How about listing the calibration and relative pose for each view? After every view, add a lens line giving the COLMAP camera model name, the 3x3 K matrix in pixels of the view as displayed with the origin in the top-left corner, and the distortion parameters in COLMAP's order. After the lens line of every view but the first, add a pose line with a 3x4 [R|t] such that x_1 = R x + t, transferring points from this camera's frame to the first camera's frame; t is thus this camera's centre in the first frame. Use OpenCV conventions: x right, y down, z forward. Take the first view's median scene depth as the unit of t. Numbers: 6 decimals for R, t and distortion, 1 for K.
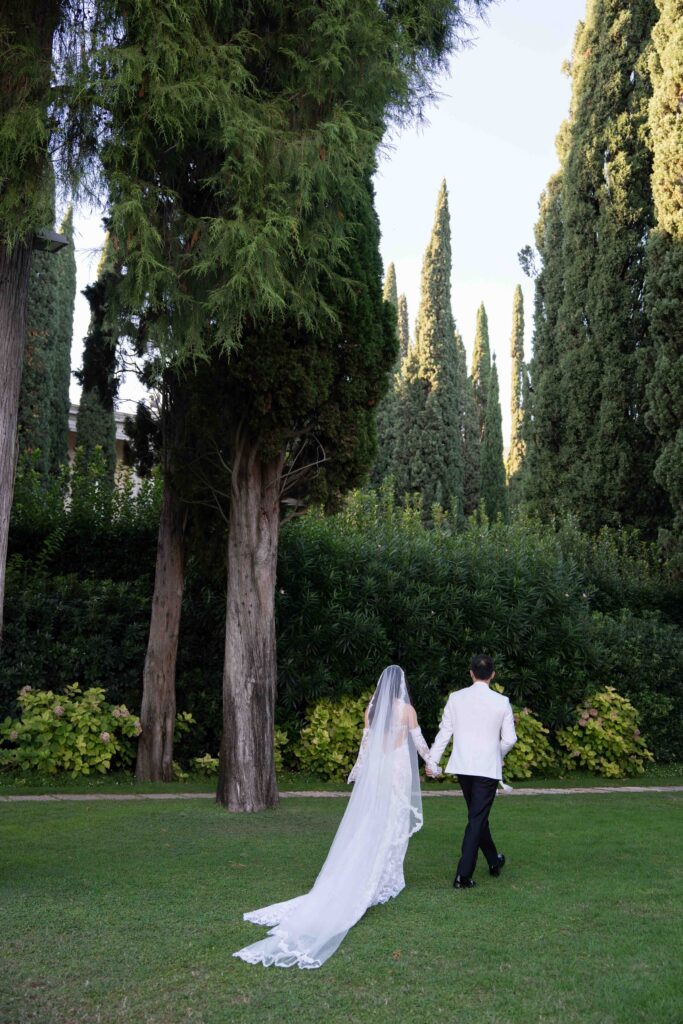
lens RADIAL K [[1086.1, 0, 360.1], [0, 1086.1, 514.7], [0, 0, 1]] dist [0.016197, 0.007114]
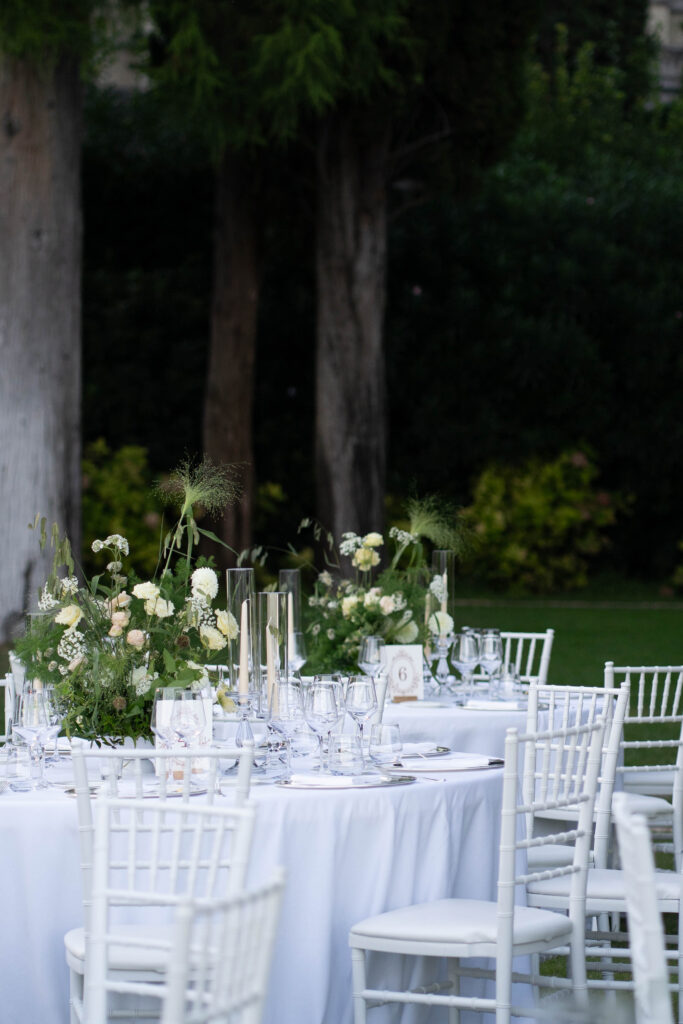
lens RADIAL K [[1005.0, 0, 341.5], [0, 1005.0, 512.0], [0, 0, 1]] dist [-0.004380, 0.215463]
pose [[0.997191, -0.003695, -0.074806, -0.056155], [0.019272, 0.977811, 0.208603, 0.057041], [0.072376, -0.209459, 0.975135, 0.319415]]
